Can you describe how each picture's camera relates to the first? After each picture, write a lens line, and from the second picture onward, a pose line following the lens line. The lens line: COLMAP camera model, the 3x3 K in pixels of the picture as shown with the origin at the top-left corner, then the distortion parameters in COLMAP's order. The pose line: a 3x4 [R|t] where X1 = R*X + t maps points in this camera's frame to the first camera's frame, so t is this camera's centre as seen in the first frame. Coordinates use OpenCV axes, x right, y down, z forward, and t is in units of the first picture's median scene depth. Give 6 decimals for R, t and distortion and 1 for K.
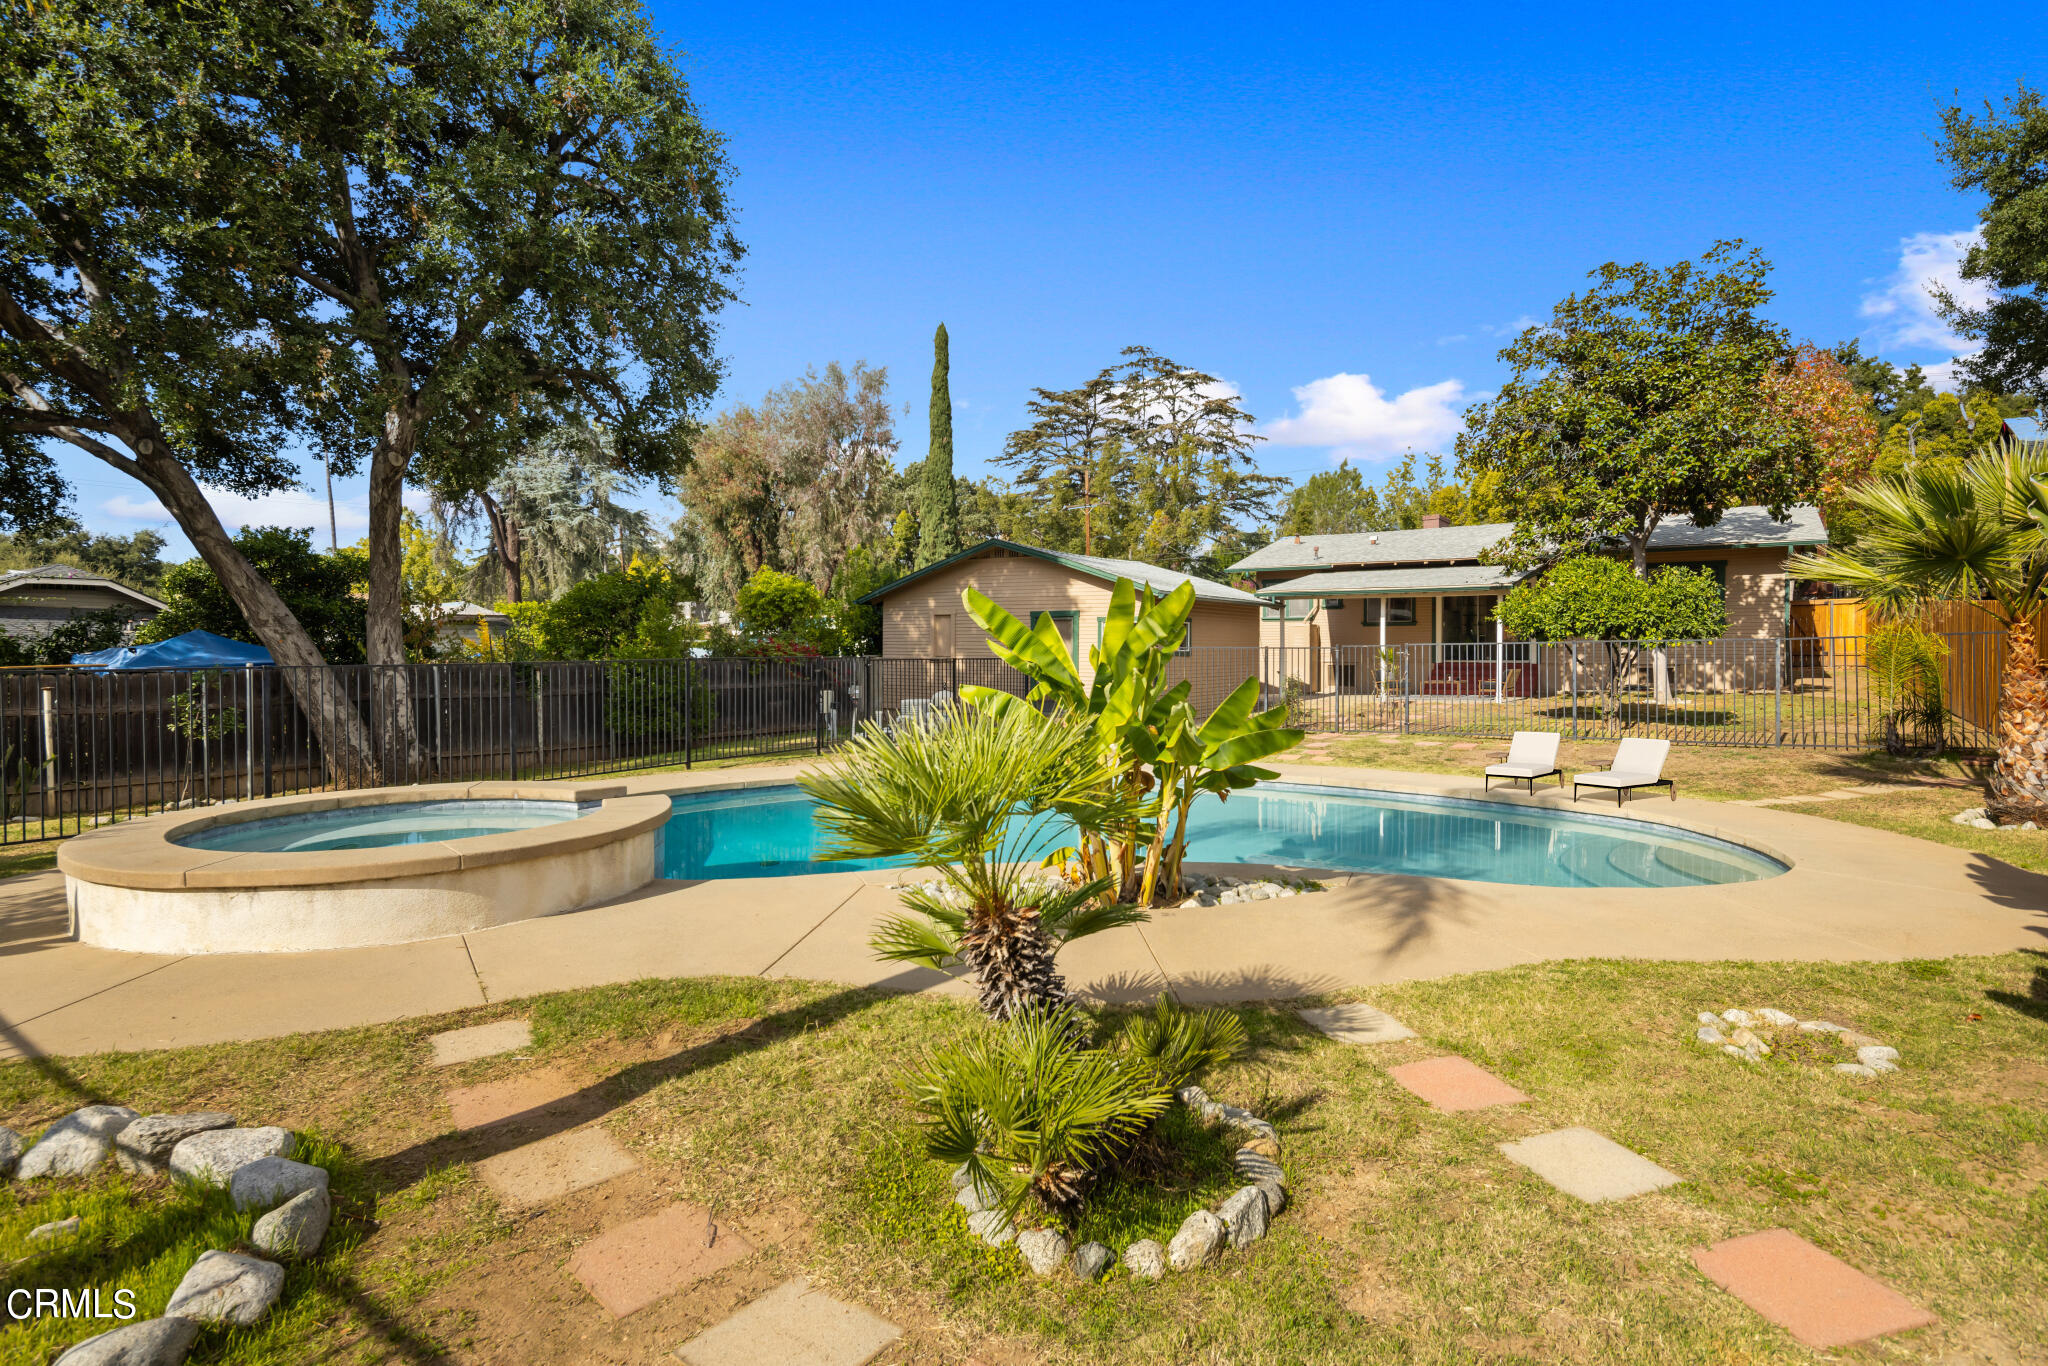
lens RADIAL K [[932.0, 0, 1036.1], [0, 932.0, 736.4], [0, 0, 1]] dist [0.009435, -0.000521]
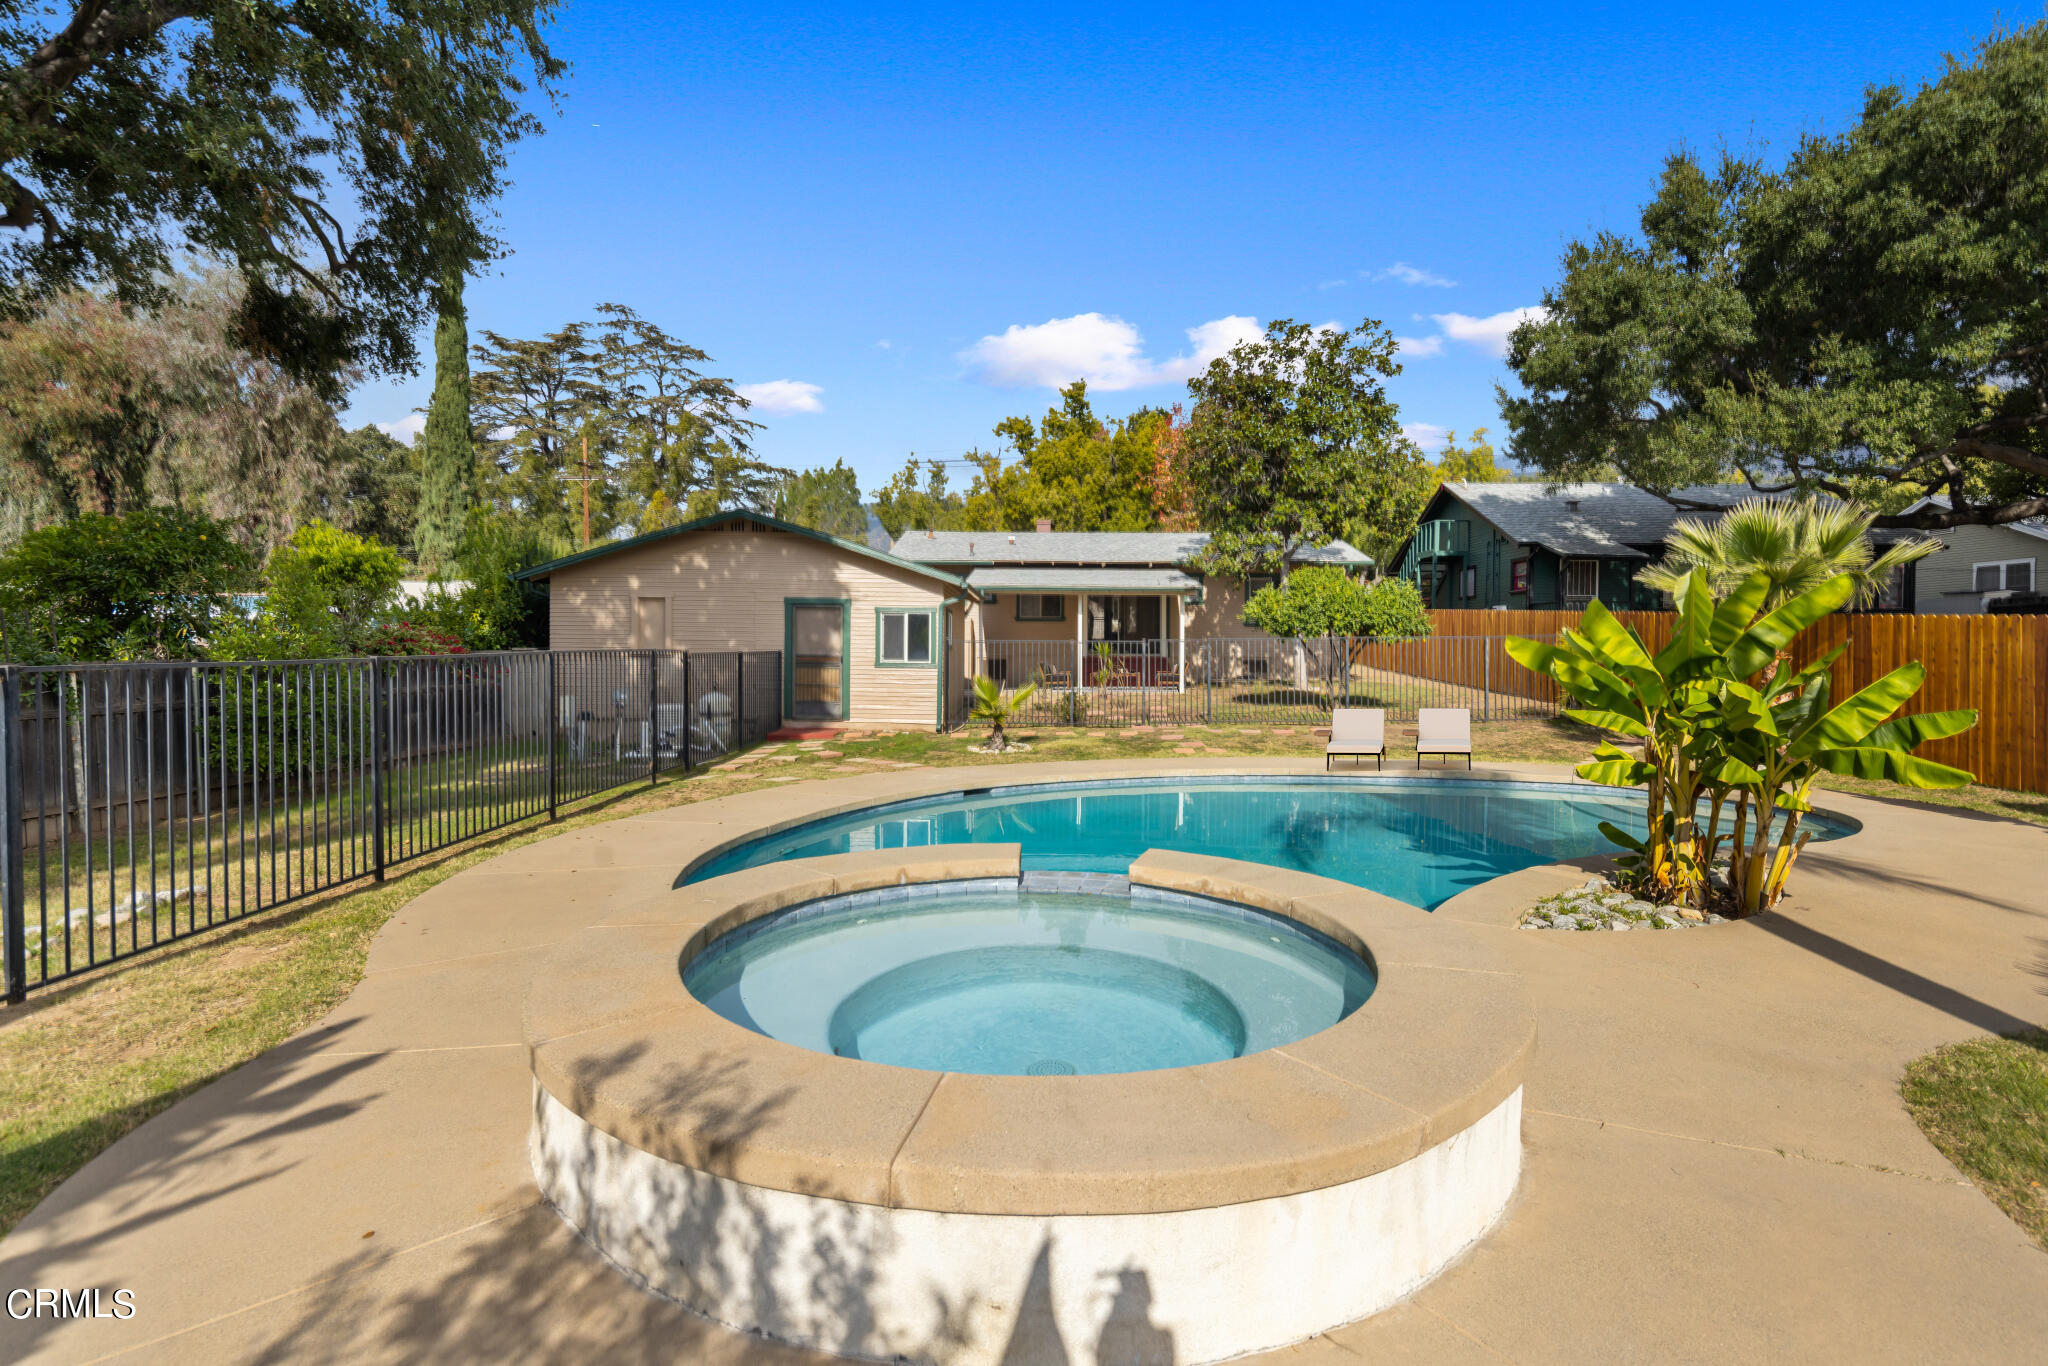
lens RADIAL K [[932.0, 0, 1036.1], [0, 932.0, 736.4], [0, 0, 1]] dist [0.009435, -0.000521]
pose [[0.846973, -0.047007, 0.529554, -0.101297], [0.043824, 0.998867, 0.018573, -0.004615], [-0.529827, 0.007476, 0.848073, 0.056491]]
